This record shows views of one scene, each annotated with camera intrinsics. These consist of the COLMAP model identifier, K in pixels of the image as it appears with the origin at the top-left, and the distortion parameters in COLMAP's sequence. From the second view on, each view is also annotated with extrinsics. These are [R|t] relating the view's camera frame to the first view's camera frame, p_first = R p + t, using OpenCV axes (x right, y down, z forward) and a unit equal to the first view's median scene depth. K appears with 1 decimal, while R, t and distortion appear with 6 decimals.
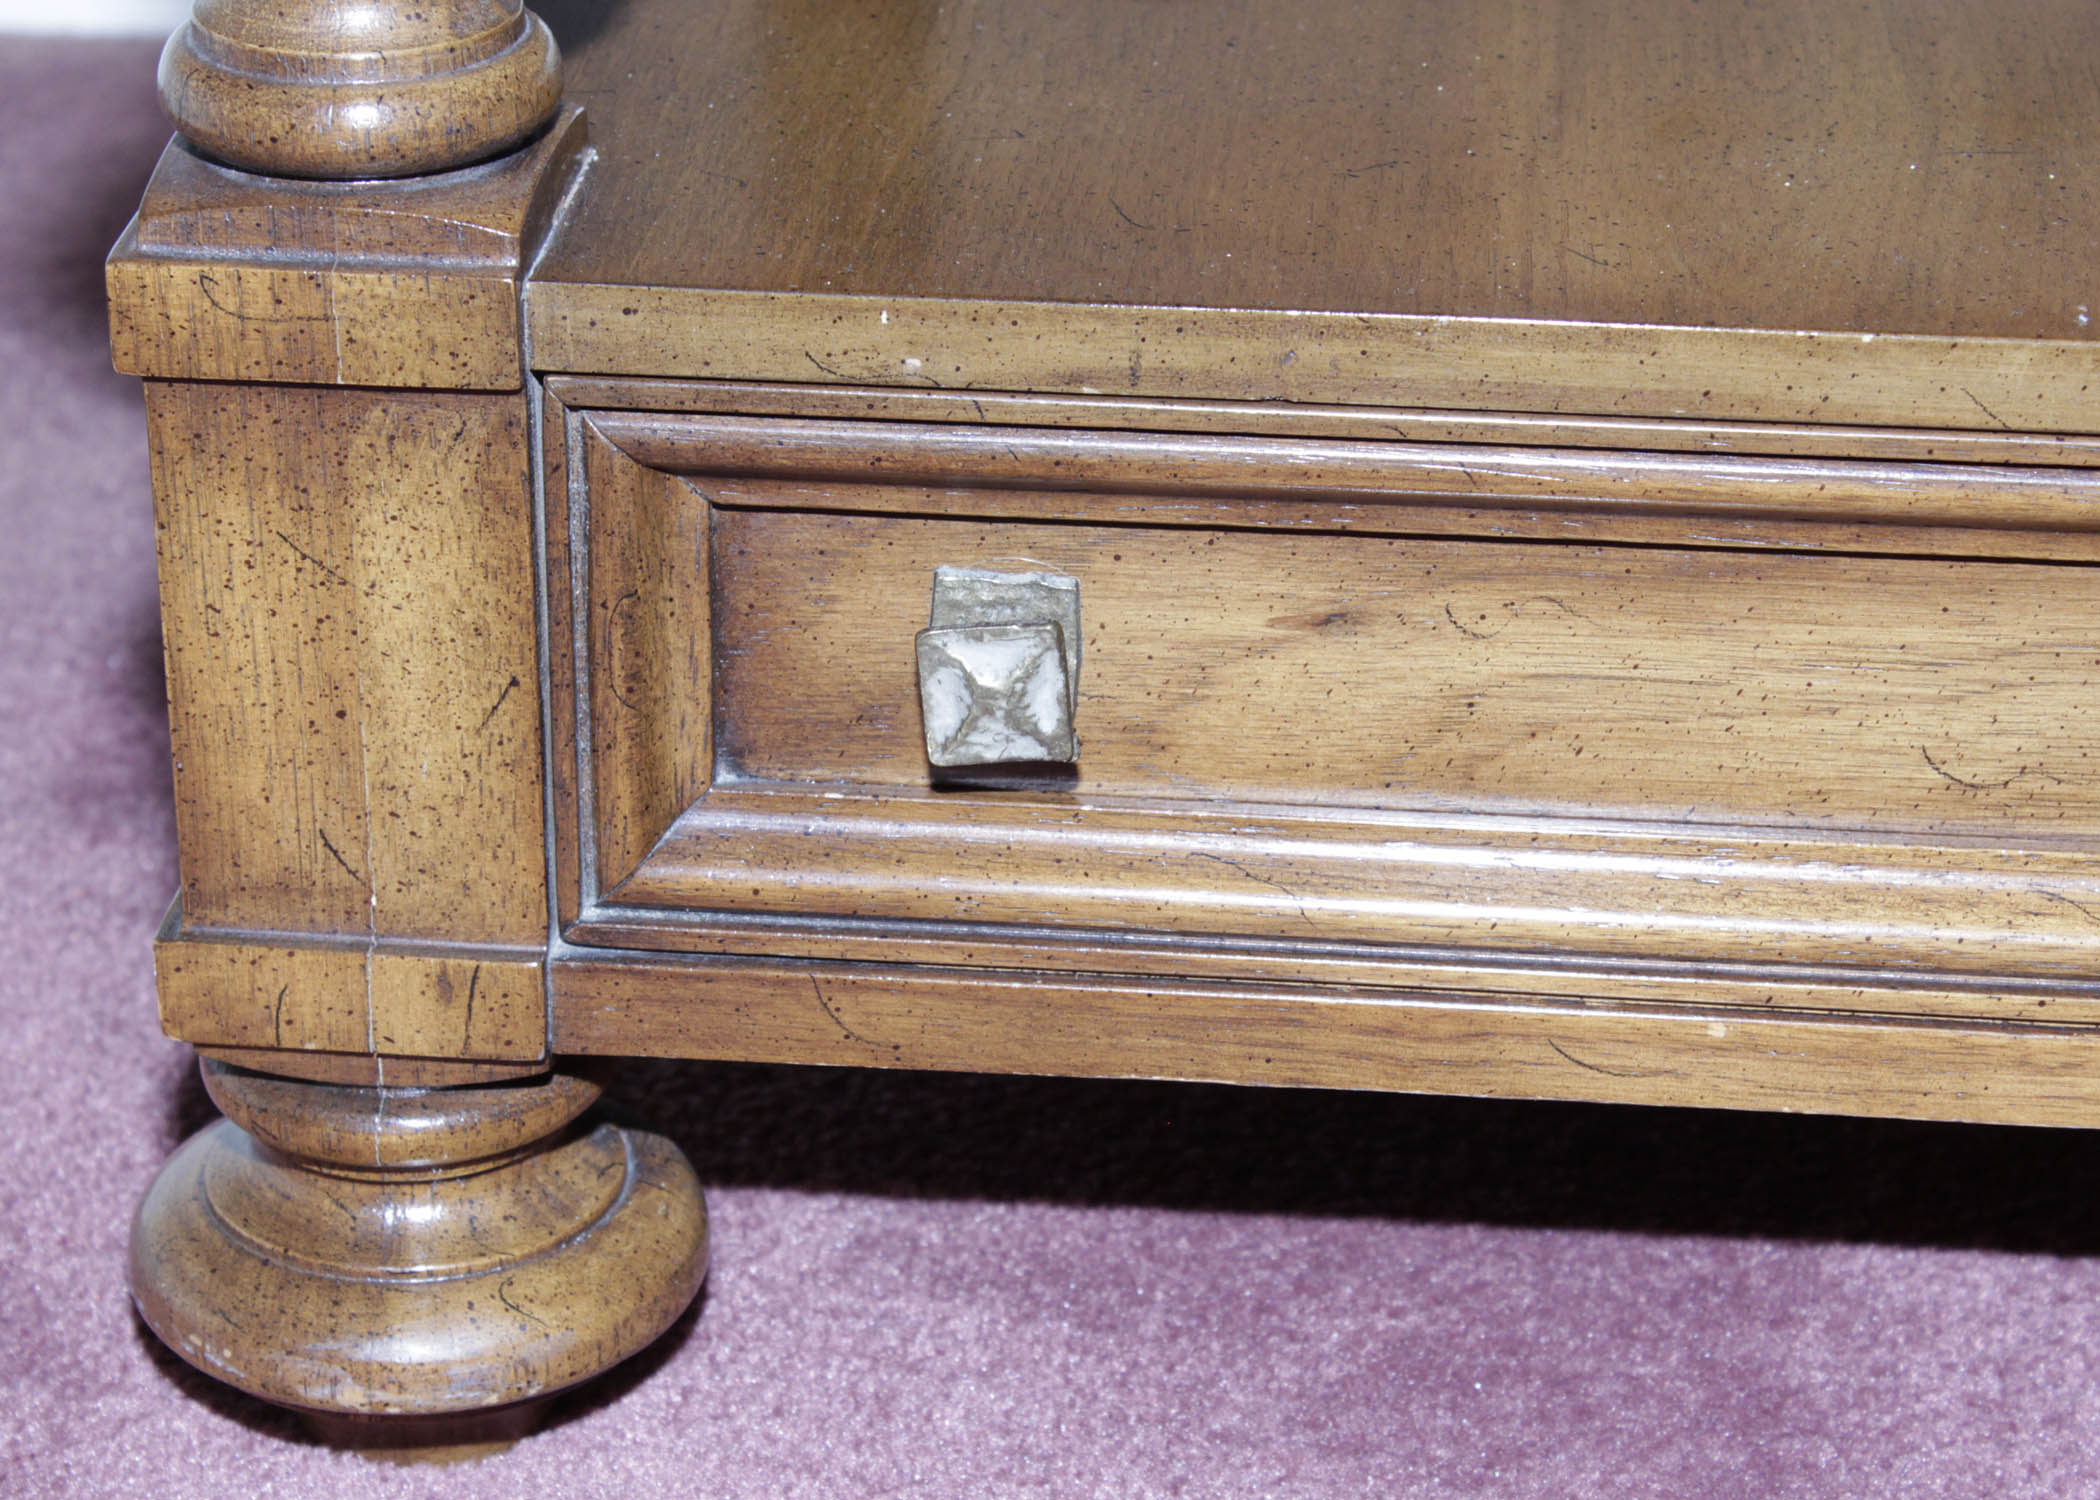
lens RADIAL K [[6368.4, 0, 1049.3], [0, 6368.4, 750.1], [0, 0, 1]] dist [-0.144170, 0.000000]
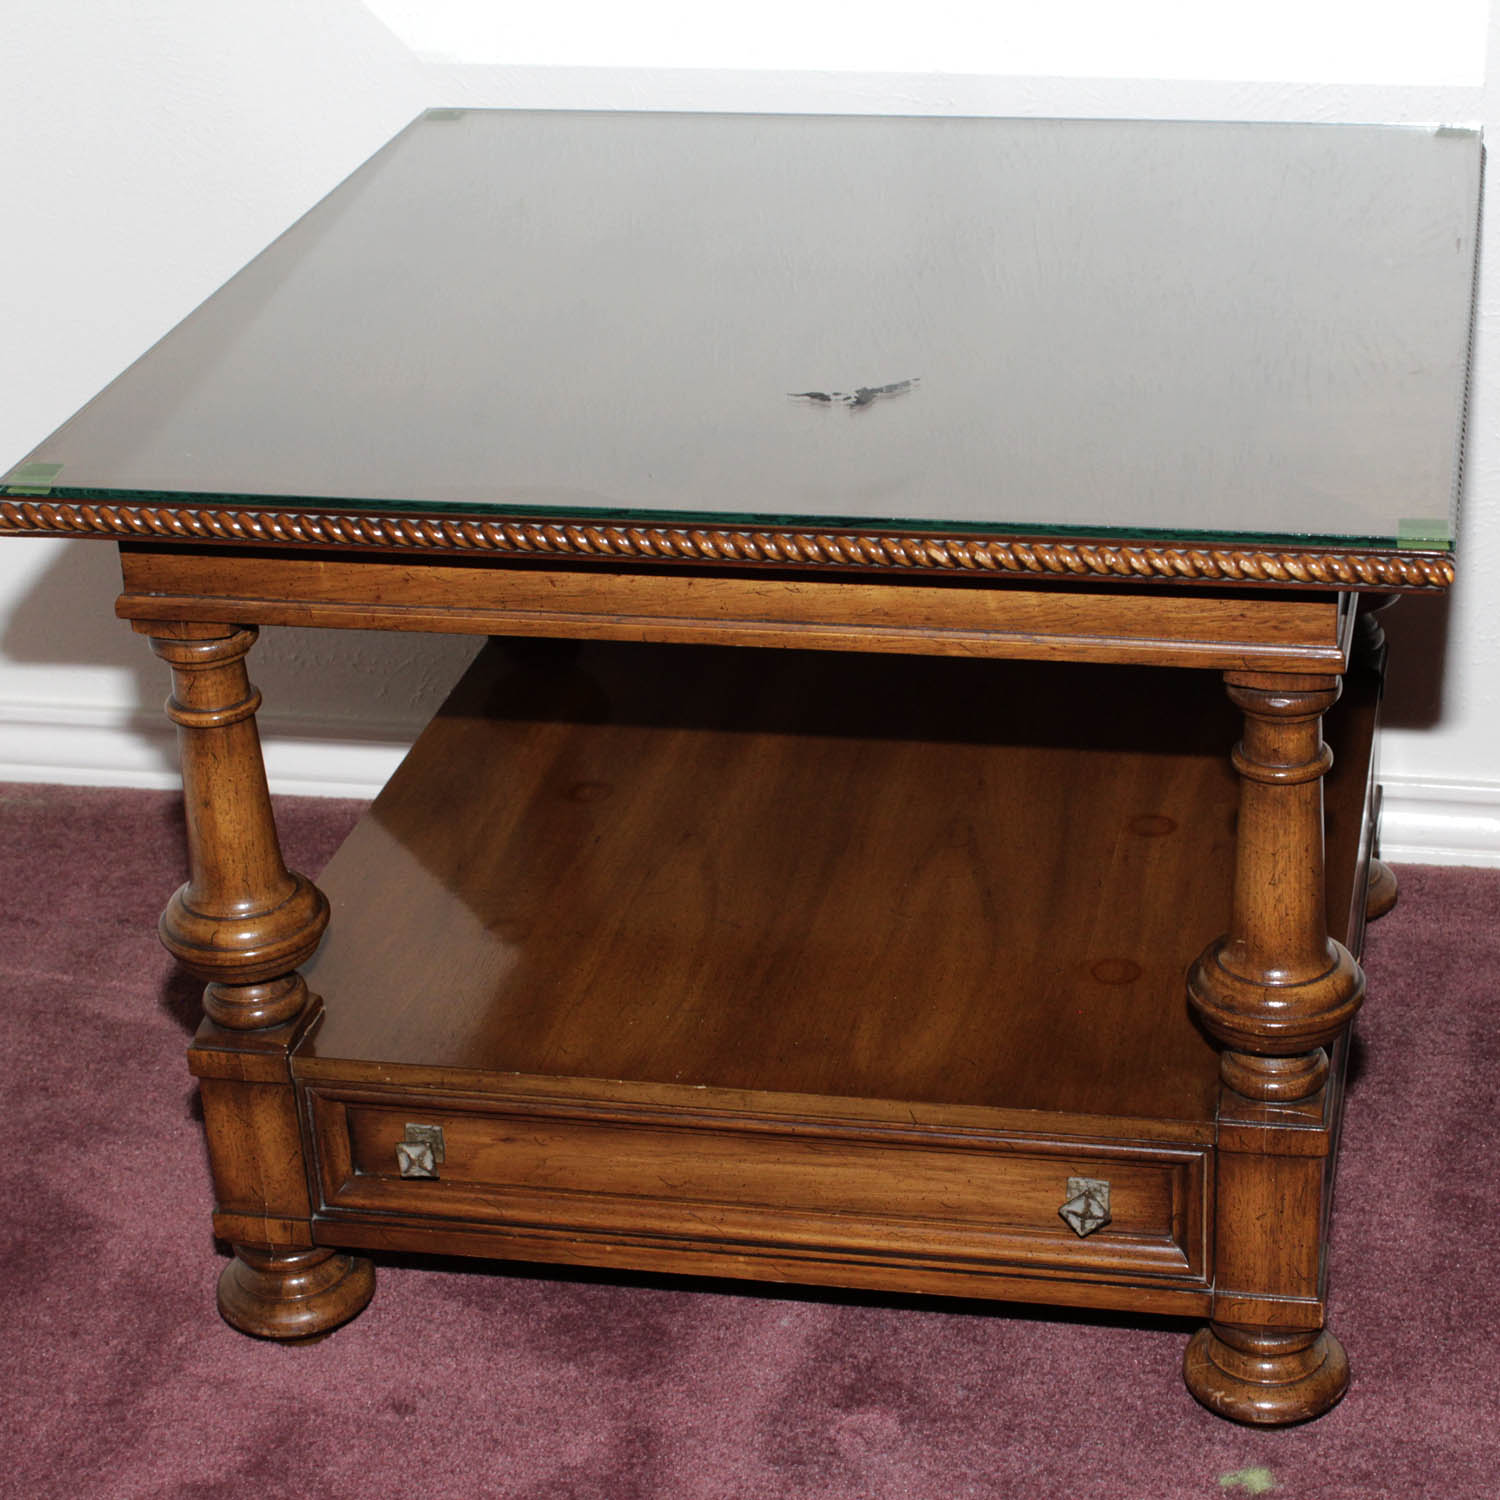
lens RADIAL K [[3336.4, 0, 804.9], [0, 3336.4, 763.4], [0, 0, 1]] dist [-0.048861, 0.000000]
pose [[0.995675, 0.003530, -0.092840, 0.404539], [-0.004020, 0.999979, -0.005099, -0.234856], [0.092820, 0.005450, 0.995668, -0.966481]]
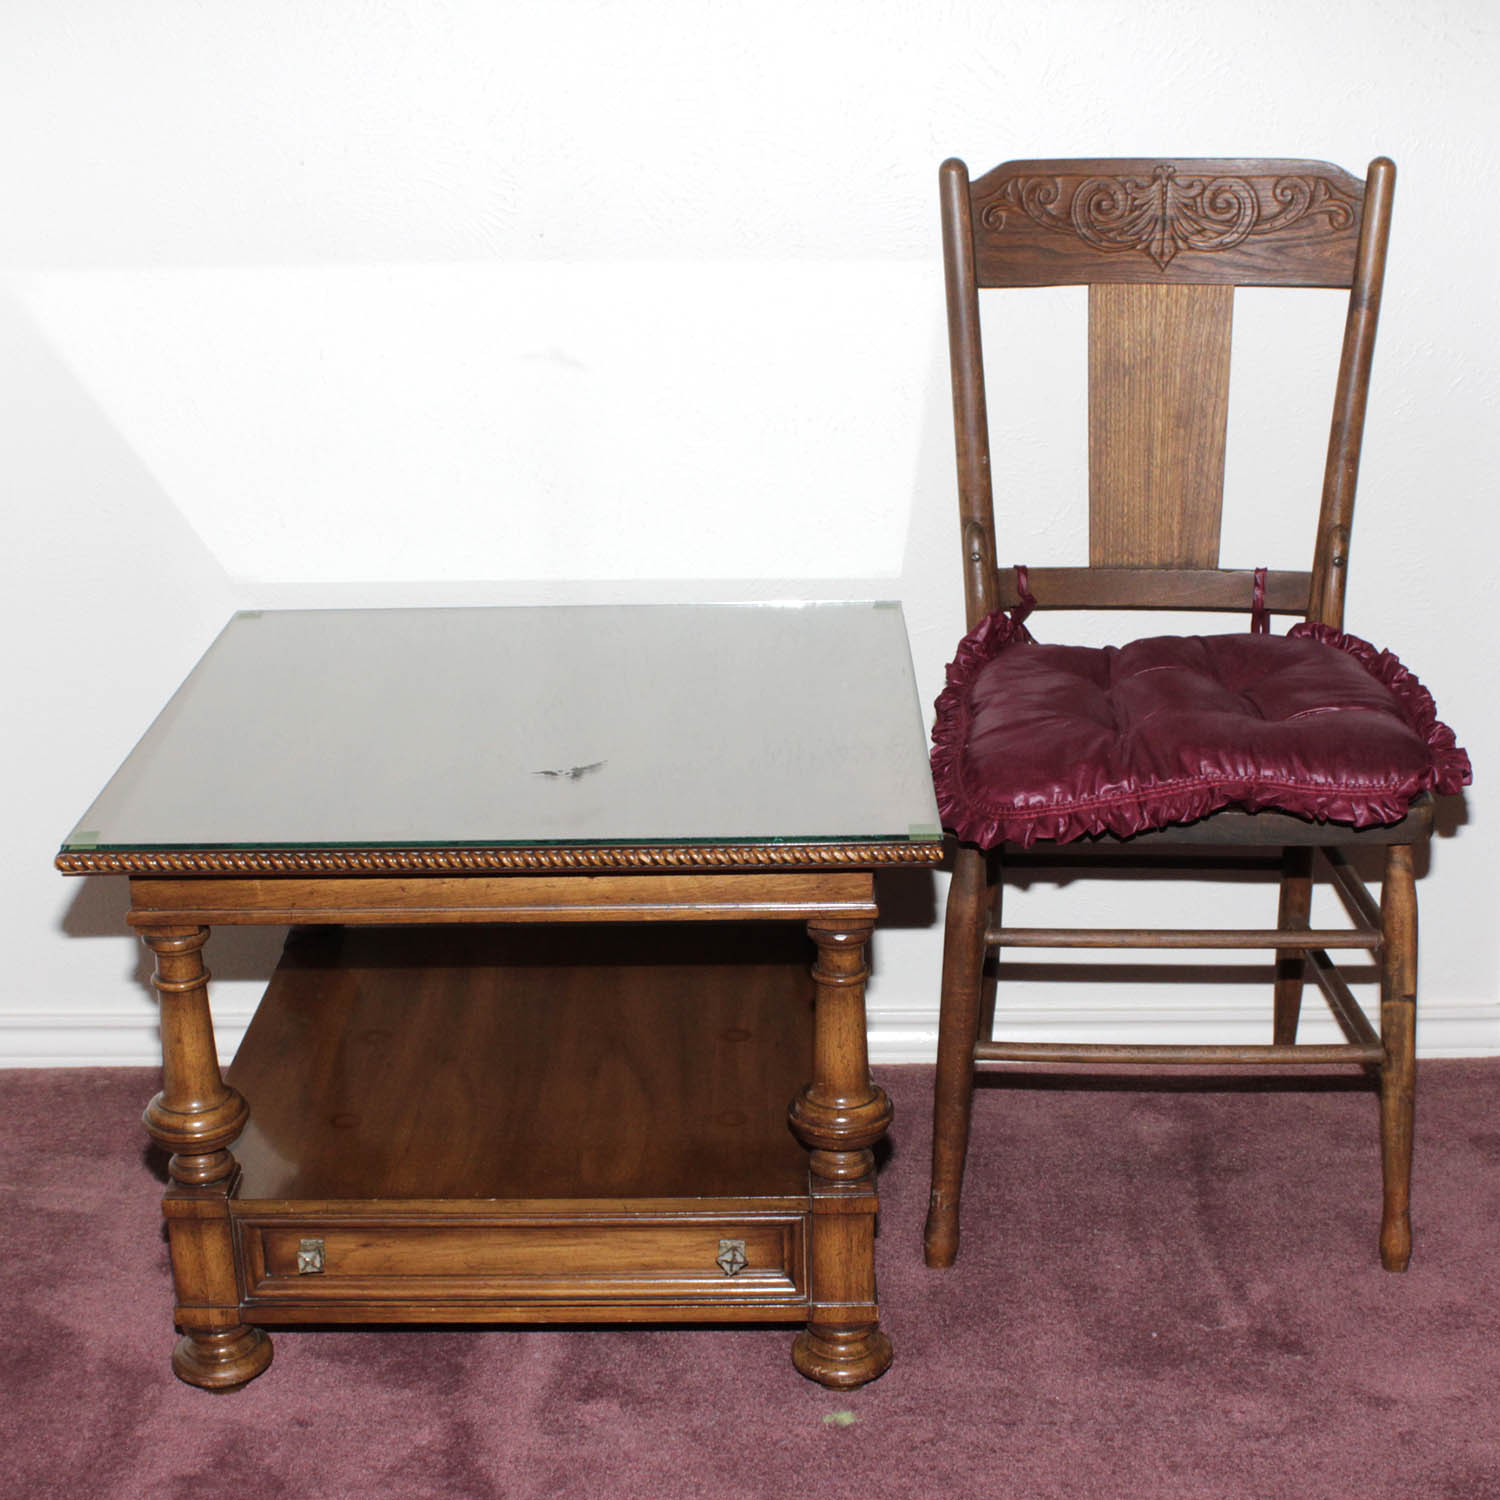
lens RADIAL K [[2472.7, 0, 711.6], [0, 2472.7, 764.9], [0, 0, 1]] dist [-0.076299, 0.000000]
pose [[0.996677, -0.048367, 0.065535, 0.240787], [0.056418, 0.990276, -0.127162, -0.156236], [-0.058747, 0.130436, 0.989715, -1.399622]]
